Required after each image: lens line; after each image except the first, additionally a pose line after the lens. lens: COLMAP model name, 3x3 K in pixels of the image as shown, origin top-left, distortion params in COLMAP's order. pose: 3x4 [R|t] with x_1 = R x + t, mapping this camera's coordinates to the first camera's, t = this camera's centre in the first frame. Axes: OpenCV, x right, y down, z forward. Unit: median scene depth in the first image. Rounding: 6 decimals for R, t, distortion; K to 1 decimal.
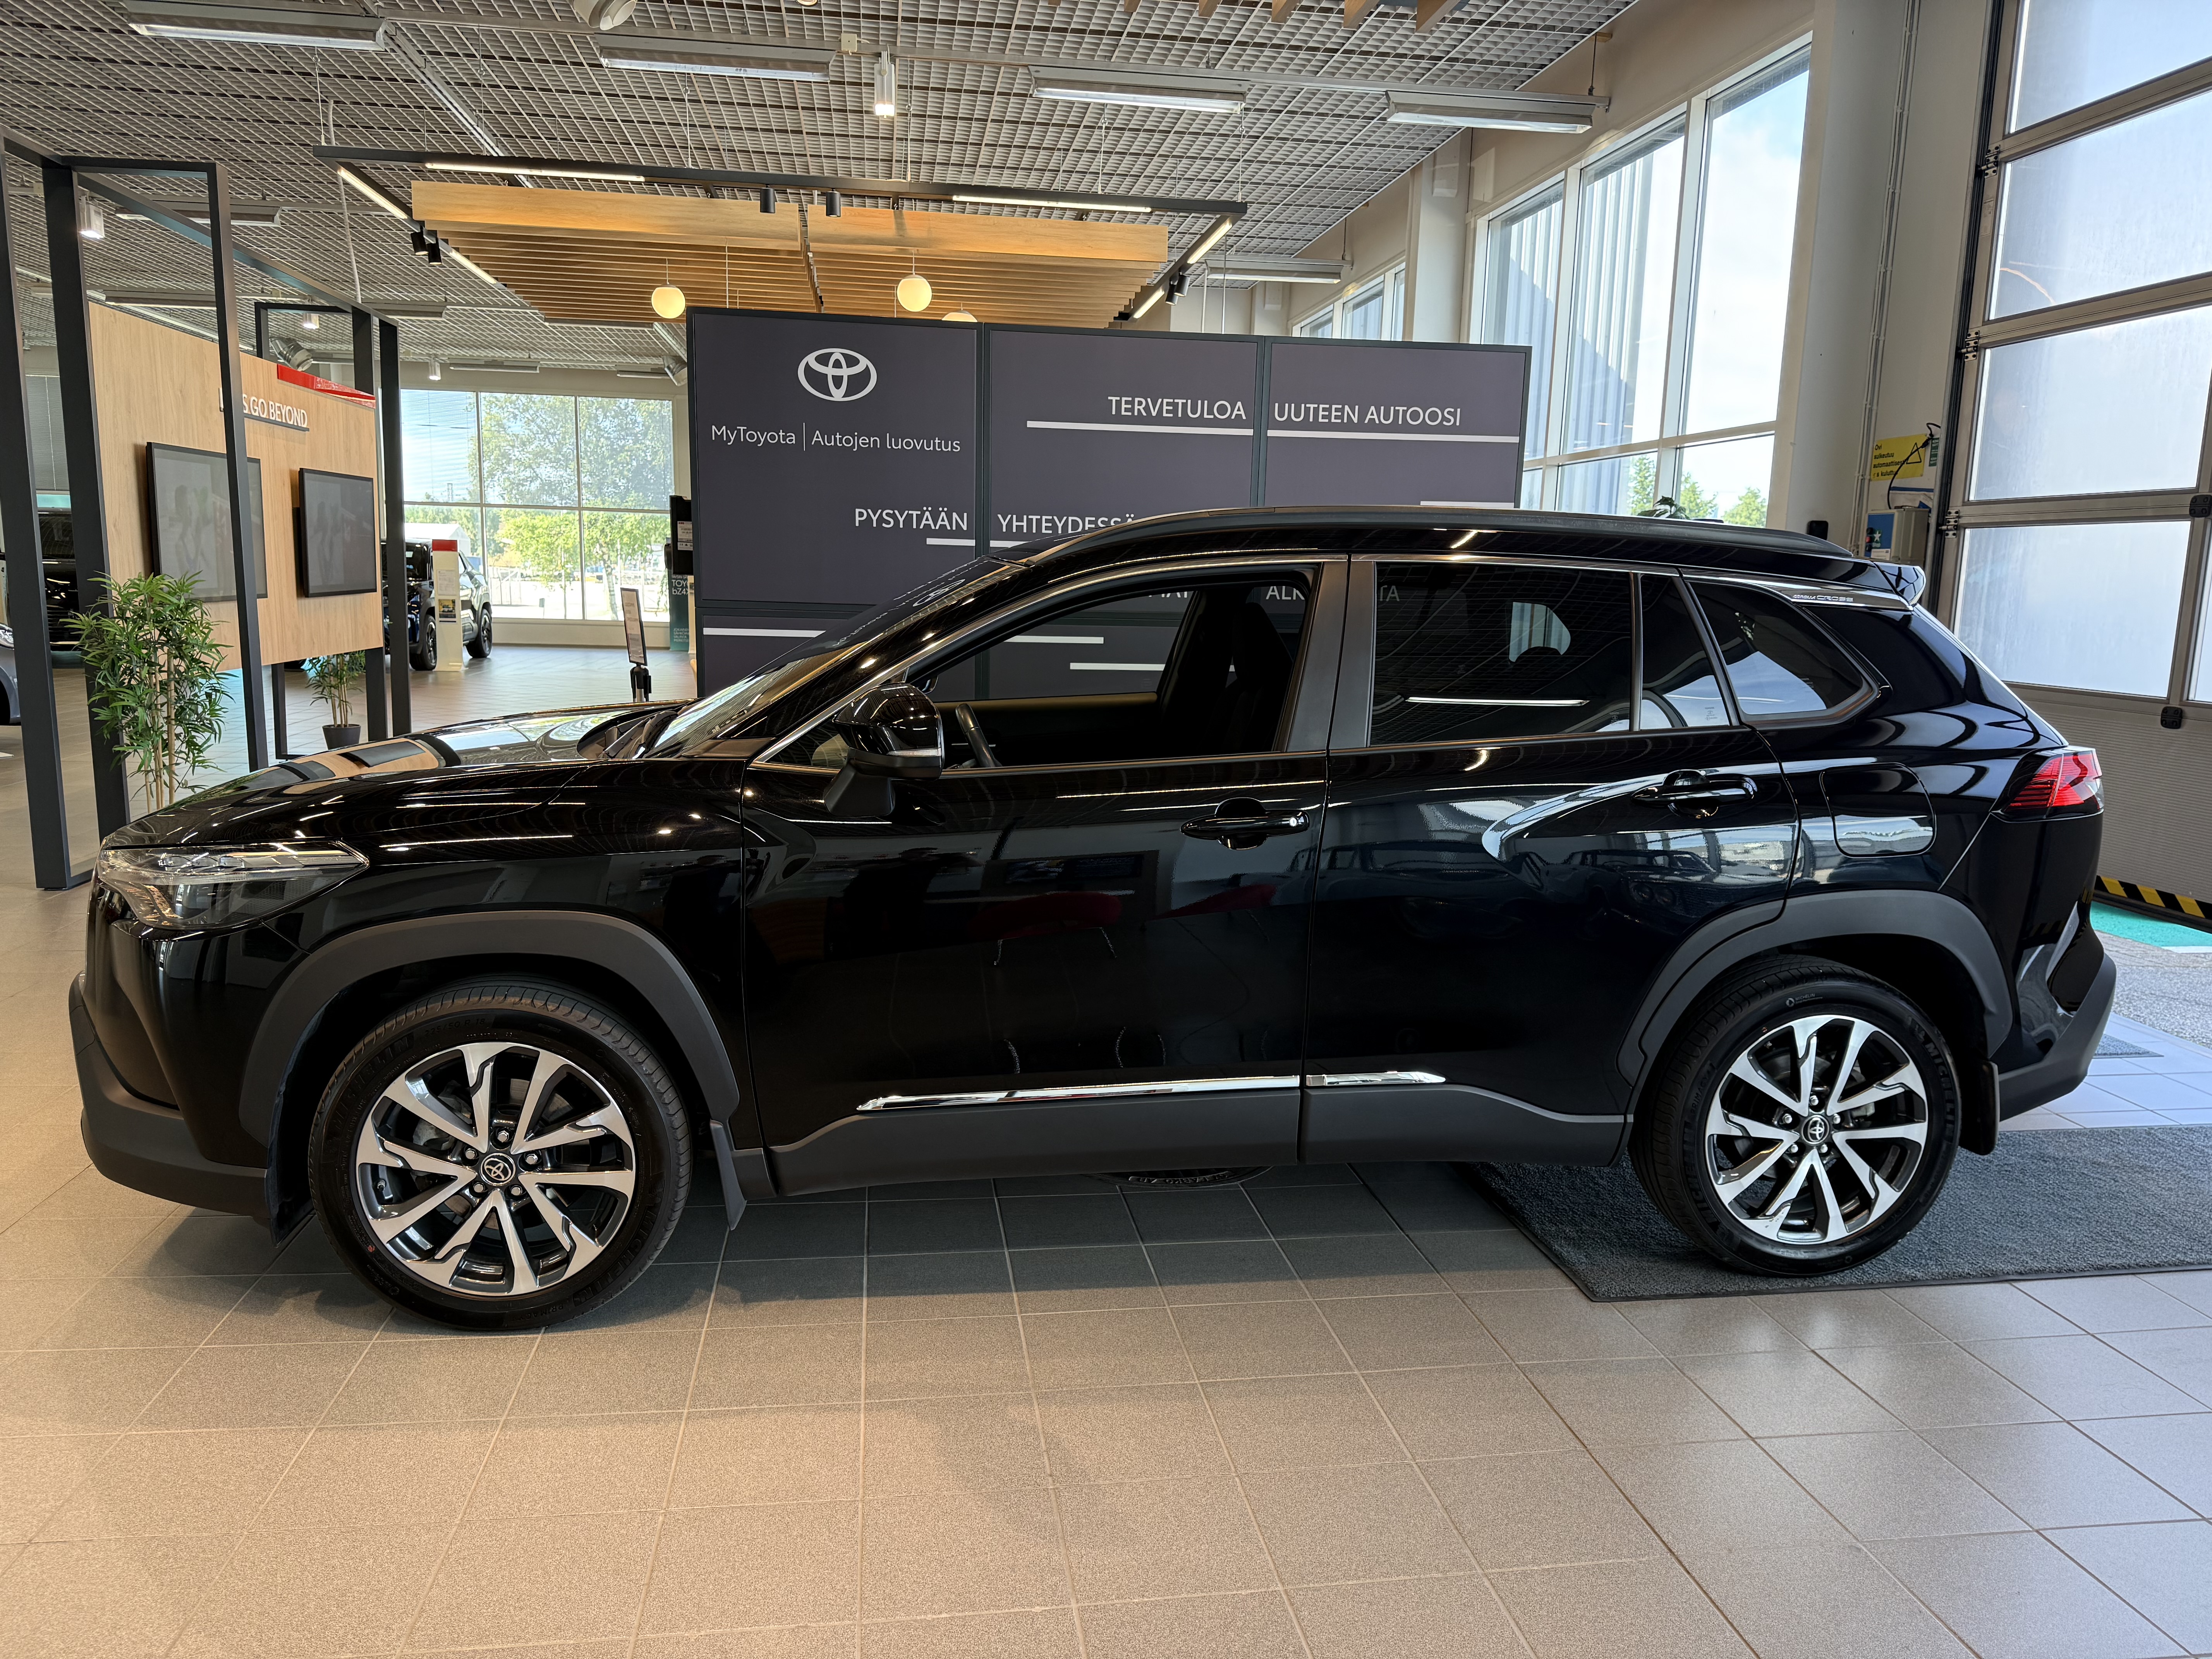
lens RADIAL K [[1532.6, 0, 1106.0], [0, 1532.6, 829.5], [0, 0, 1]] dist [0.097142, -0.162928]
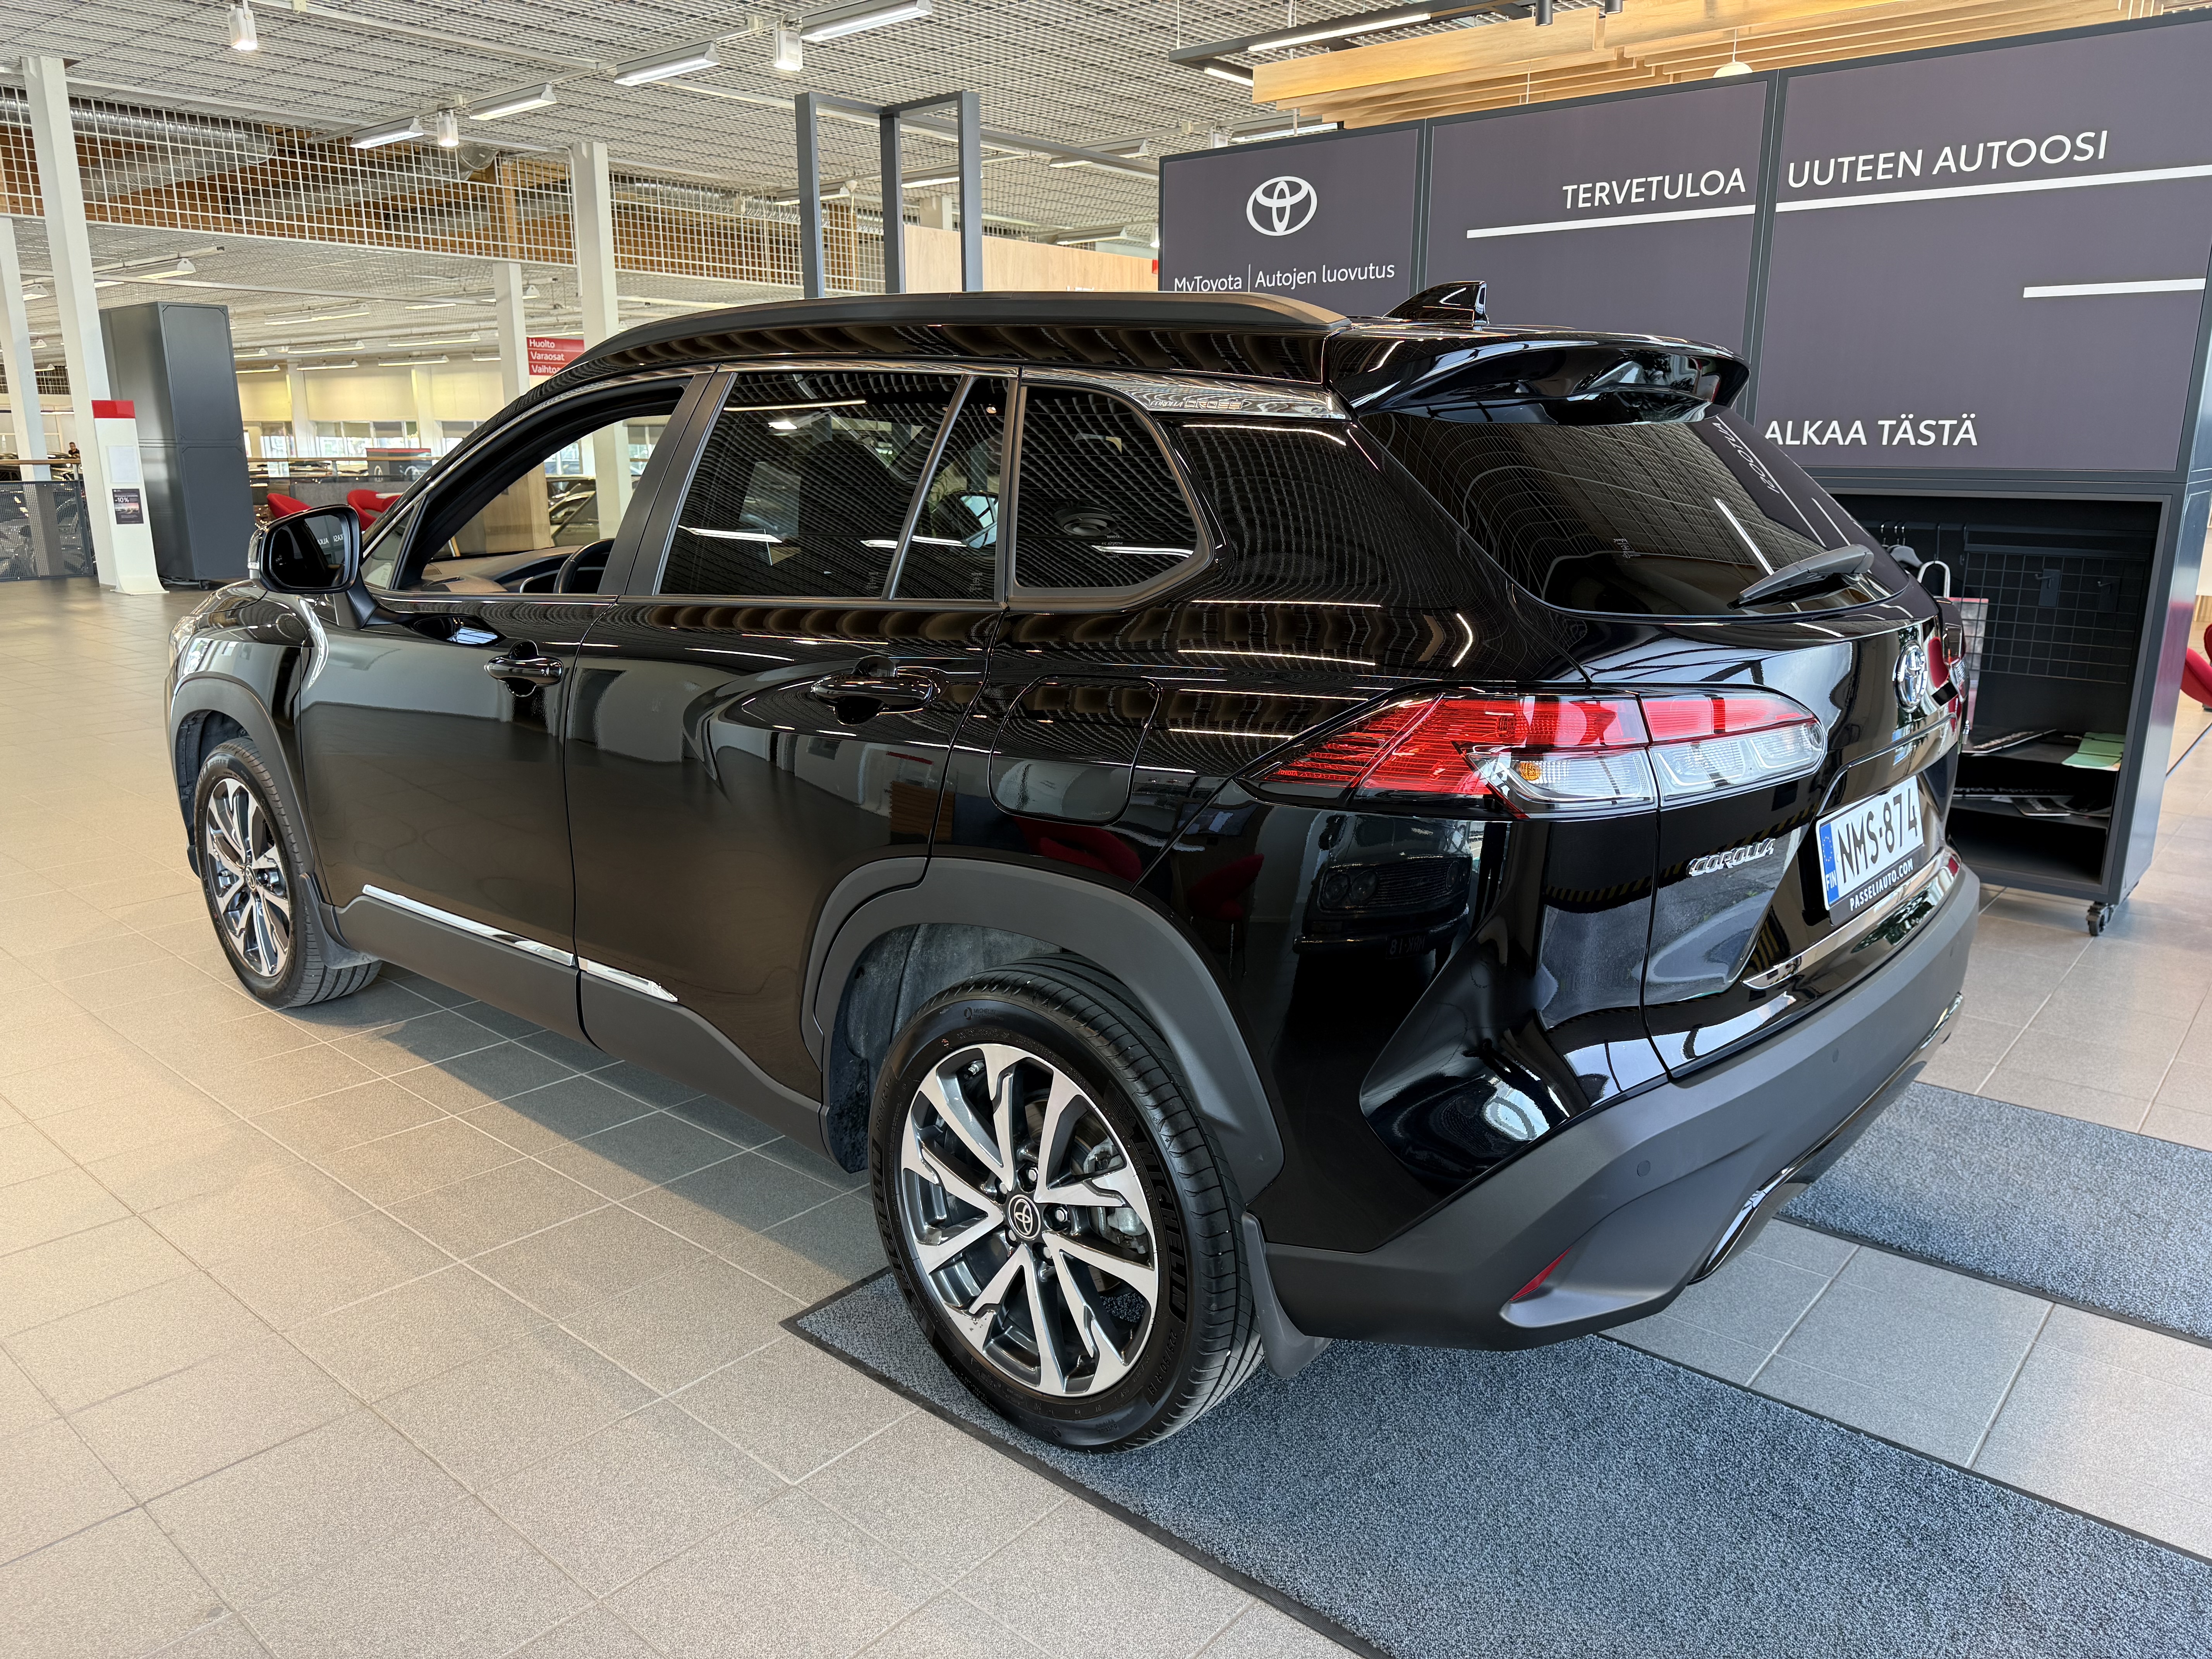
lens RADIAL K [[1558.2, 0, 1106.0], [0, 1558.2, 829.5], [0, 0, 1]] dist [0.006358, -0.030057]
pose [[0.658337, 0.159169, -0.735702, 0.488802], [-0.109792, 0.987239, 0.115343, -0.024984], [0.744673, 0.004840, 0.667411, 0.306717]]
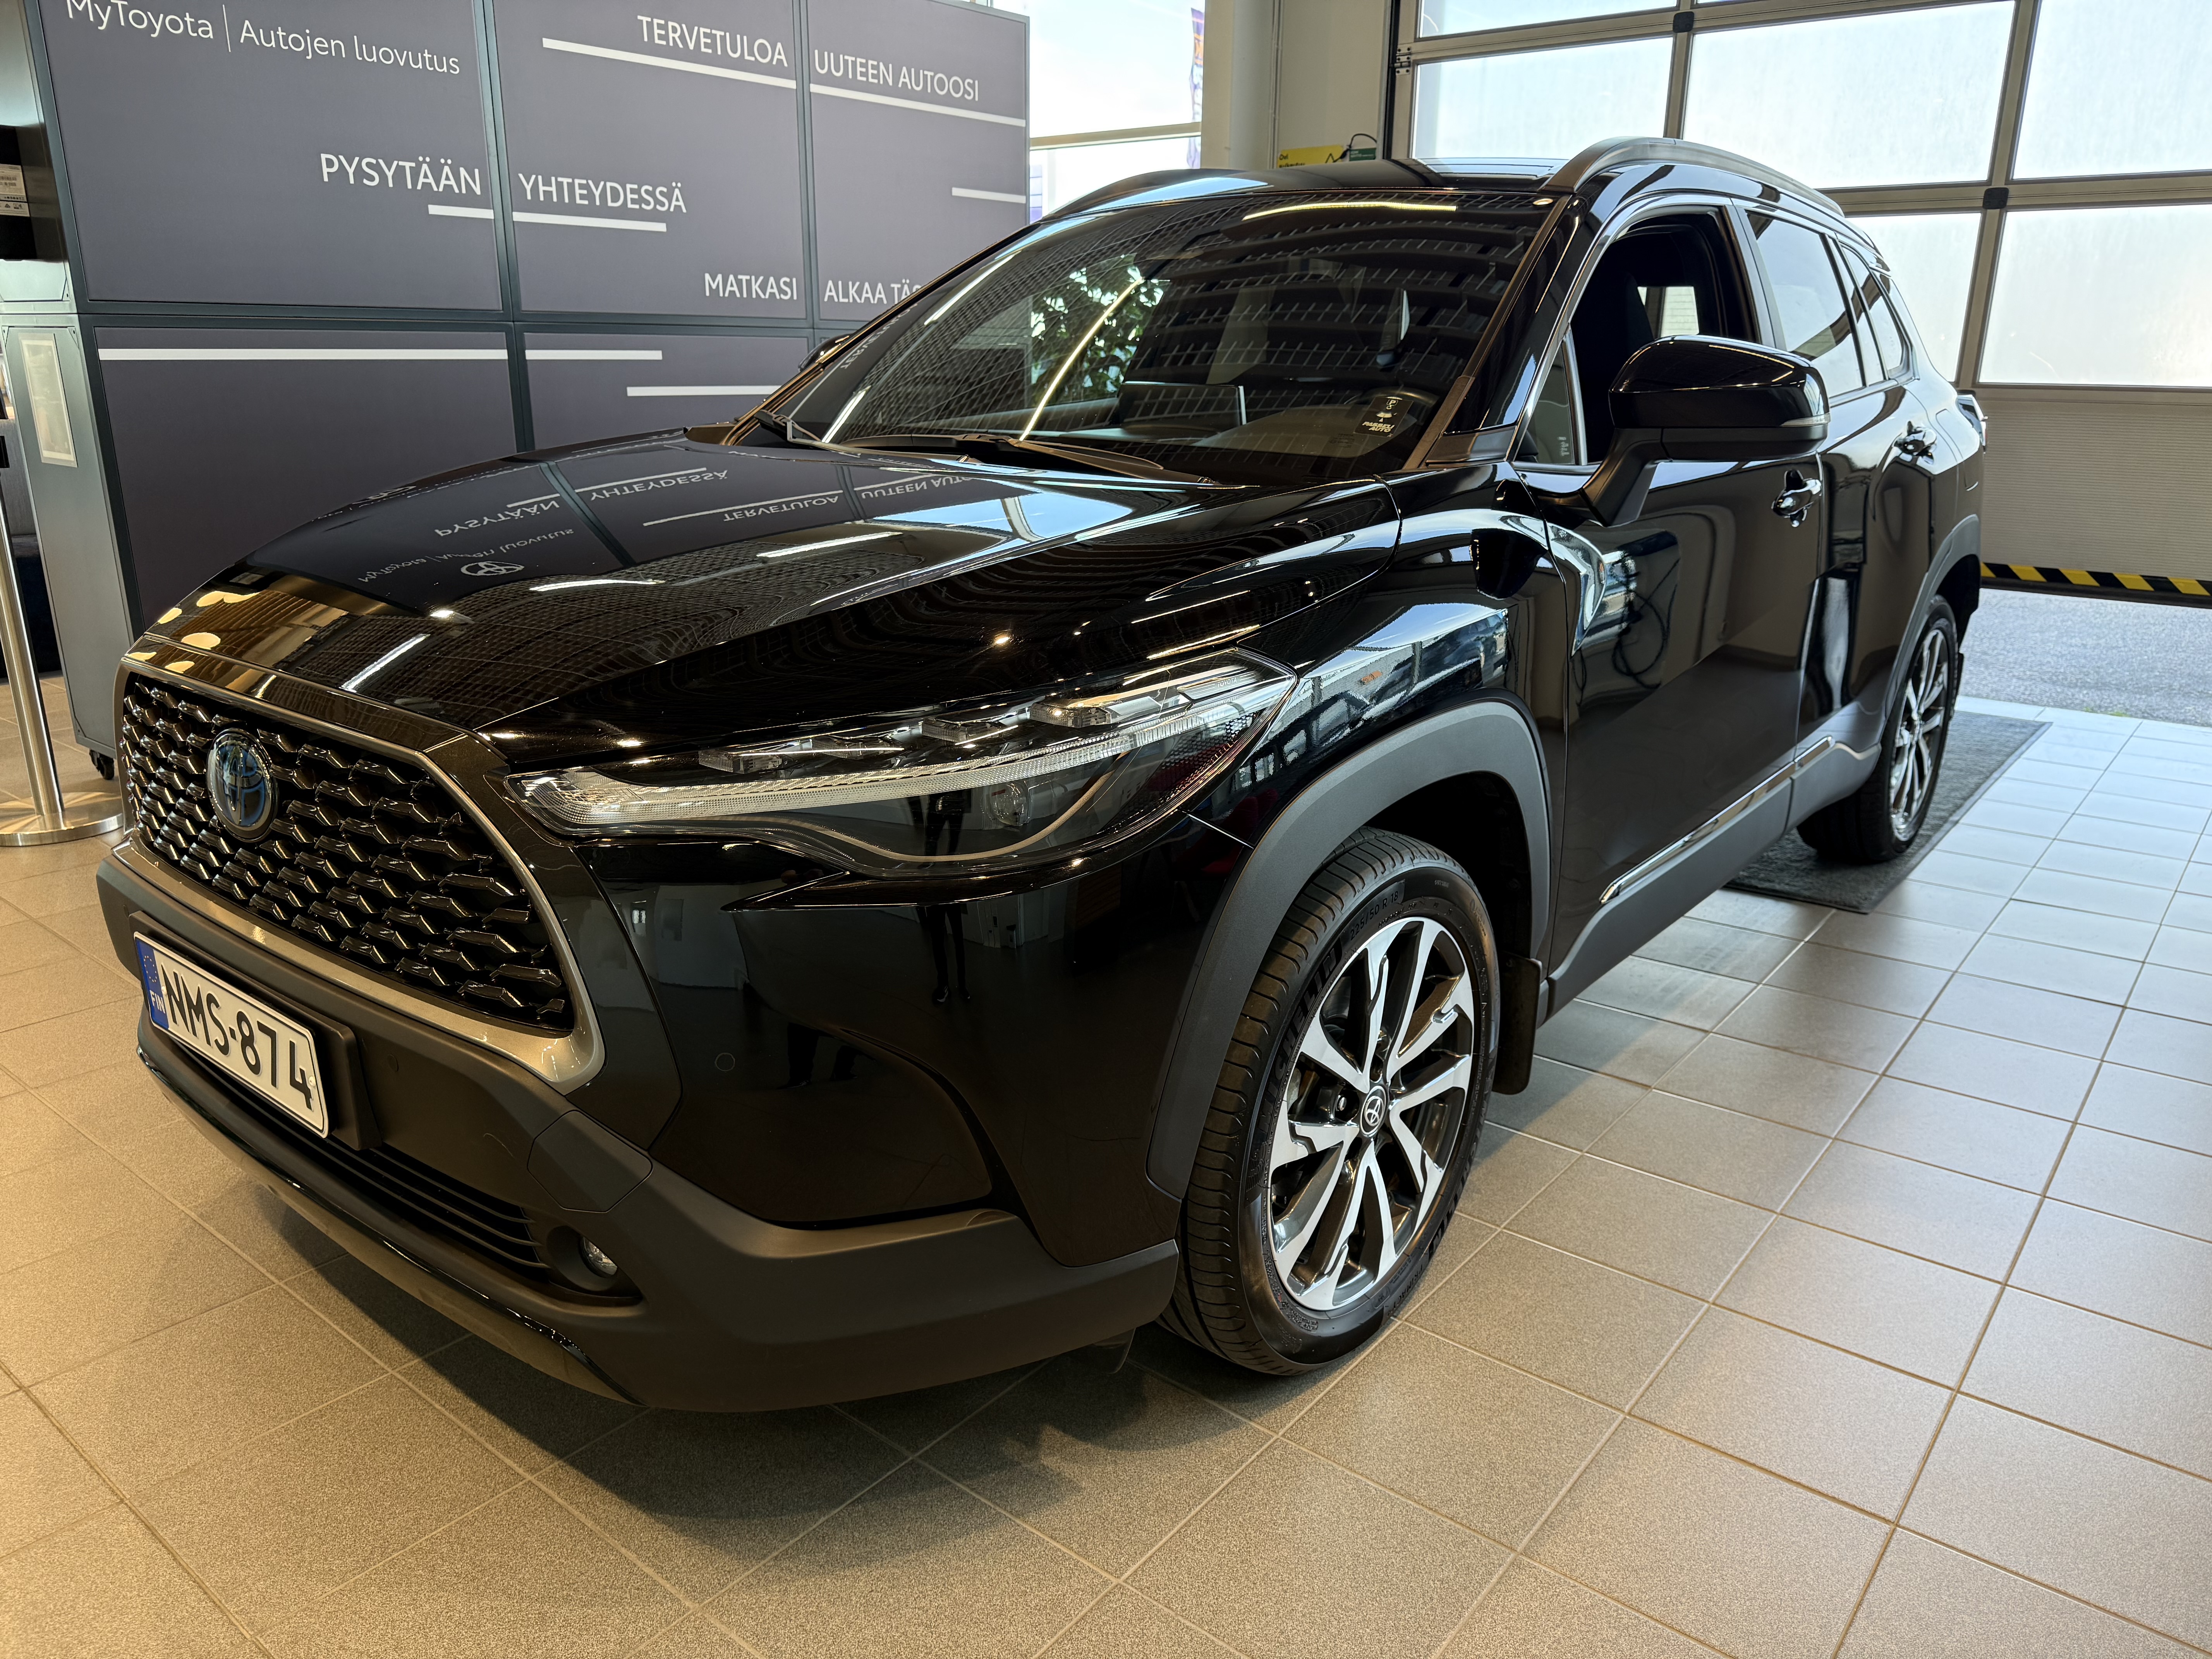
lens RADIAL K [[1558.2, 0, 1106.0], [0, 1558.2, 829.5], [0, 0, 1]] dist [0.006358, -0.030057]
pose [[0.731905, -0.215658, 0.646380, -0.405734], [0.119312, 0.974501, 0.190033, -0.015732], [-0.670880, -0.061965, 0.738972, 0.279301]]
